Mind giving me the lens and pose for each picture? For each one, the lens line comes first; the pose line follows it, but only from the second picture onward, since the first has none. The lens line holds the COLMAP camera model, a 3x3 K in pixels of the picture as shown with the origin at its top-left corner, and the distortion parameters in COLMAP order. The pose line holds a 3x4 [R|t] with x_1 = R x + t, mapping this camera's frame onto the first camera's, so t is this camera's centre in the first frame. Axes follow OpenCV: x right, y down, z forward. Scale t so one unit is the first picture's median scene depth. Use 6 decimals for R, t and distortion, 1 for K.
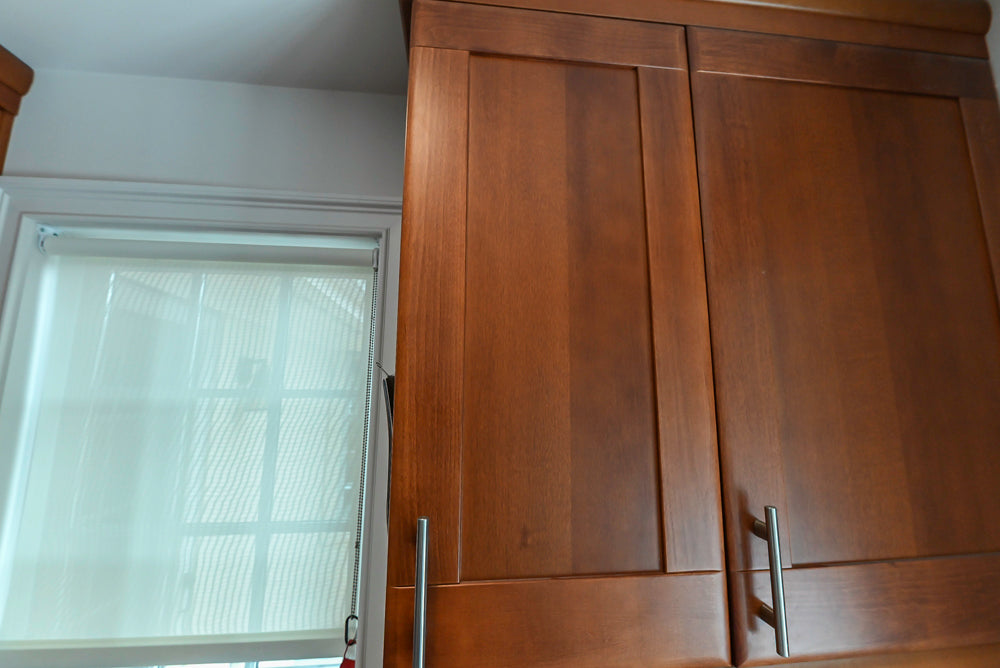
lens RADIAL K [[414.1, 0, 503.1], [0, 414.1, 323.9], [0, 0, 1]] dist [-0.002134, -0.006434]
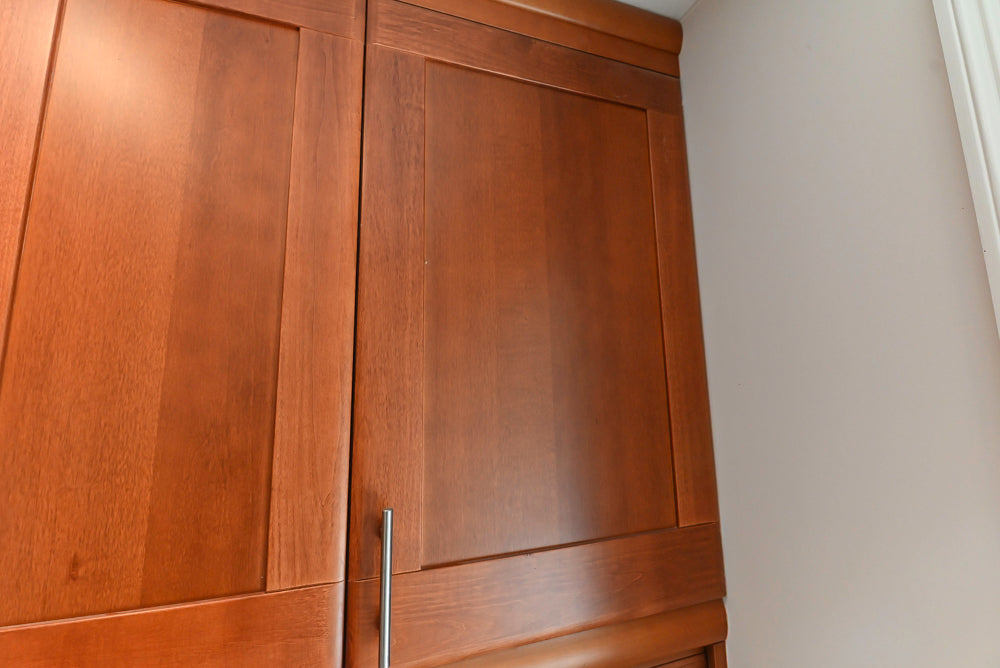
lens RADIAL K [[400.3, 0, 500.5], [0, 400.3, 327.1], [0, 0, 1]] dist [-0.002427, -0.006189]
pose [[0.976067, 0.013505, 0.217049, 0.627662], [-0.016764, 0.999773, 0.013183, 0.010734], [-0.216821, -0.016506, 0.976072, 0.056349]]
